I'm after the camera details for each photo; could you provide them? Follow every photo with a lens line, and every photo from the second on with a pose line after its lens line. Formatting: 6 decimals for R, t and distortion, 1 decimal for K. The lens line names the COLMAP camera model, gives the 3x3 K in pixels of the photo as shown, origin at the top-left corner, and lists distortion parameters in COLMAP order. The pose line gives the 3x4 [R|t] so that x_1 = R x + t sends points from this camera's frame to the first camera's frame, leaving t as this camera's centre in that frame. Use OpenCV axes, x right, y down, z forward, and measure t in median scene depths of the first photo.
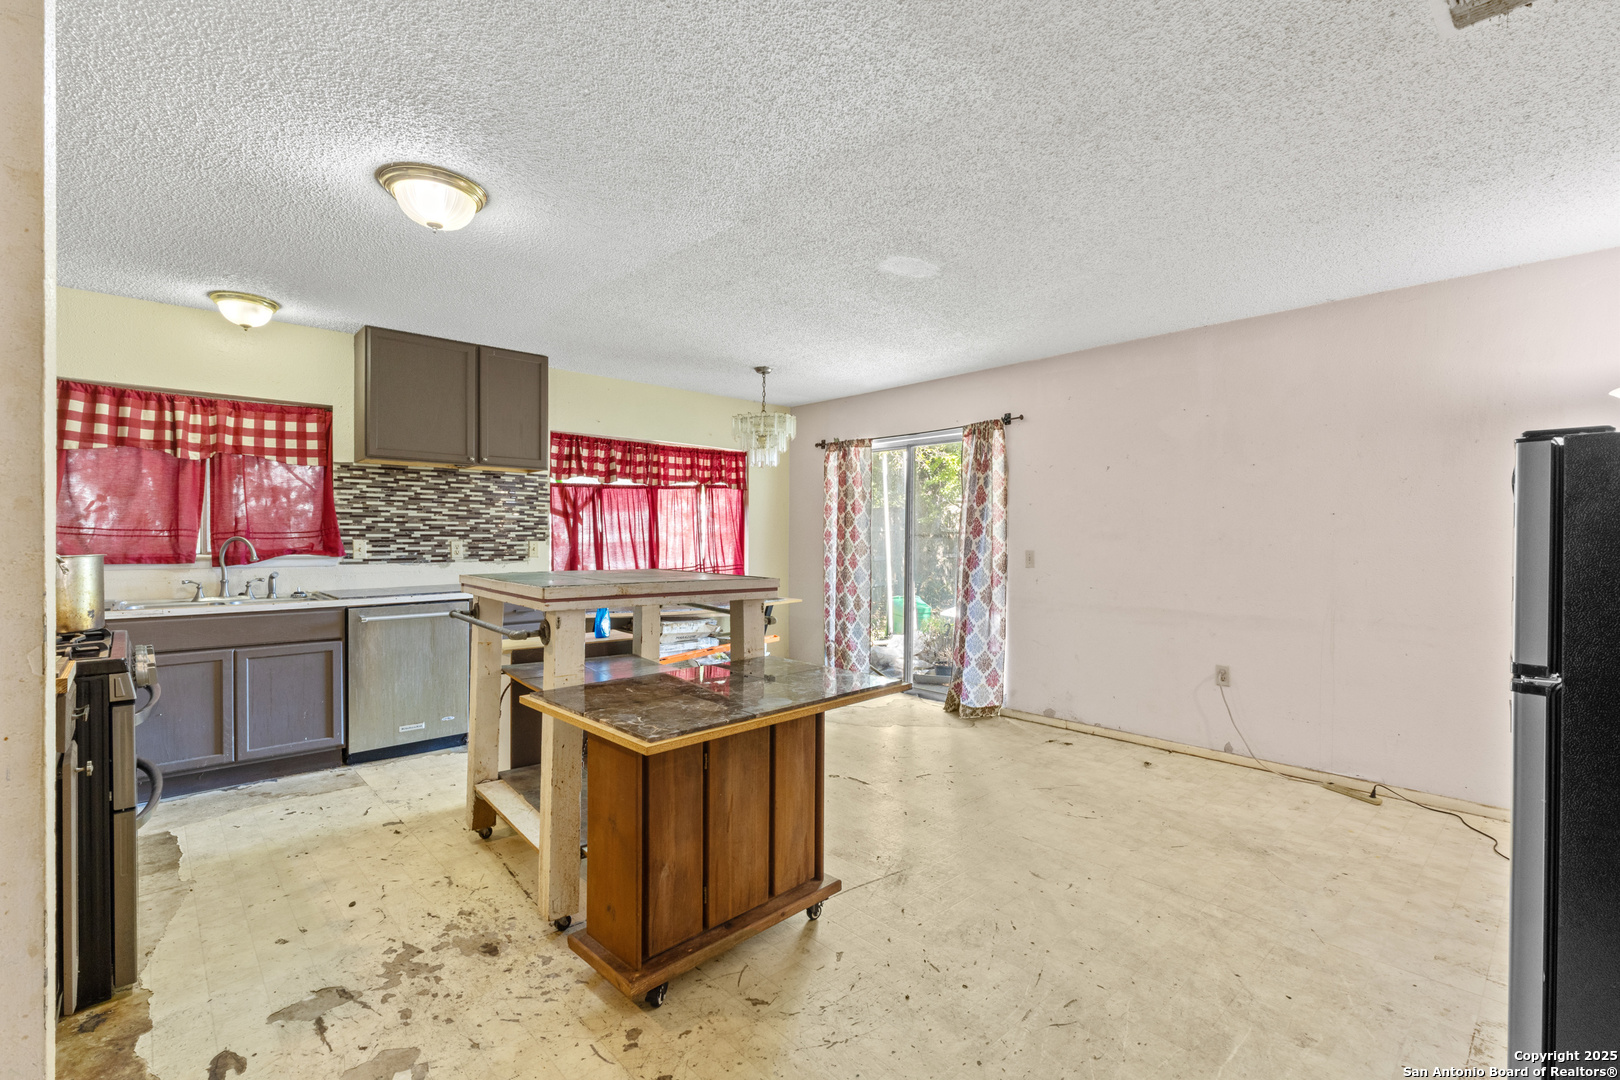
lens RADIAL K [[723.2, 0, 811.4], [0, 723.2, 539.1], [0, 0, 1]] dist [-0.000234, 0.000391]
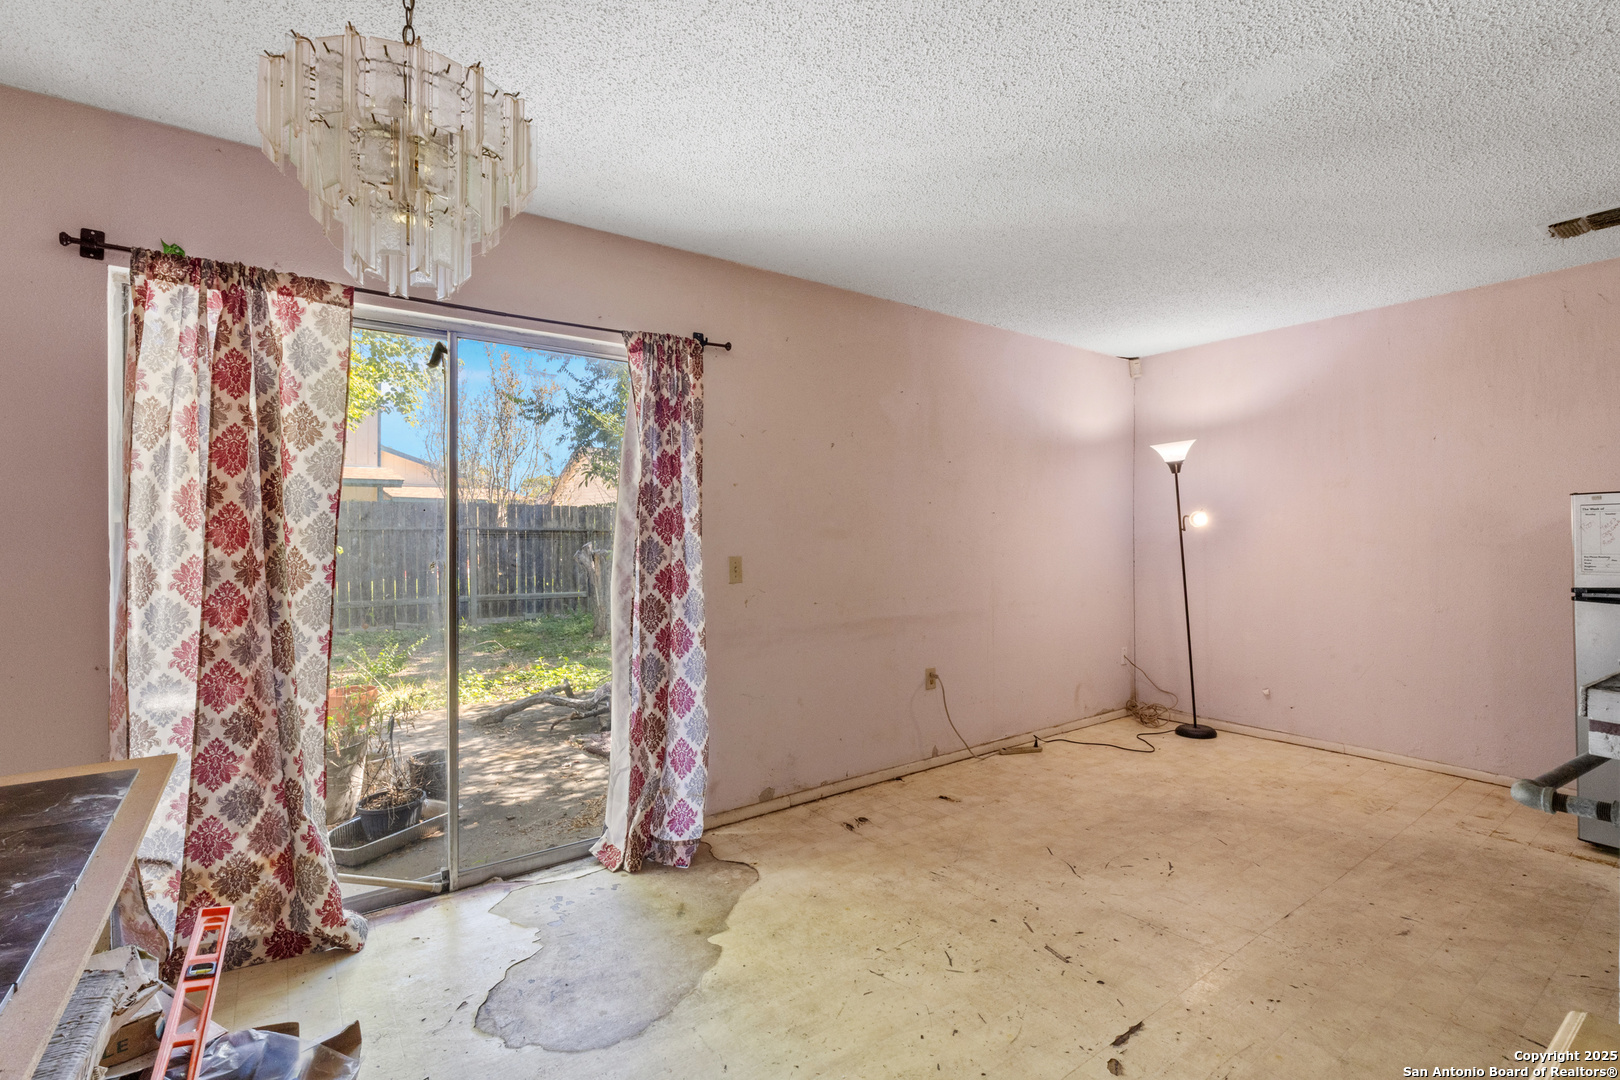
lens RADIAL K [[723.2, 0, 811.4], [0, 723.2, 539.1], [0, 0, 1]] dist [-0.000234, 0.000391]
pose [[0.129340, -0.011540, 0.991533, -0.357851], [0.011581, 0.999882, 0.010126, -0.006255], [-0.991533, 0.010173, 0.129458, 0.926519]]
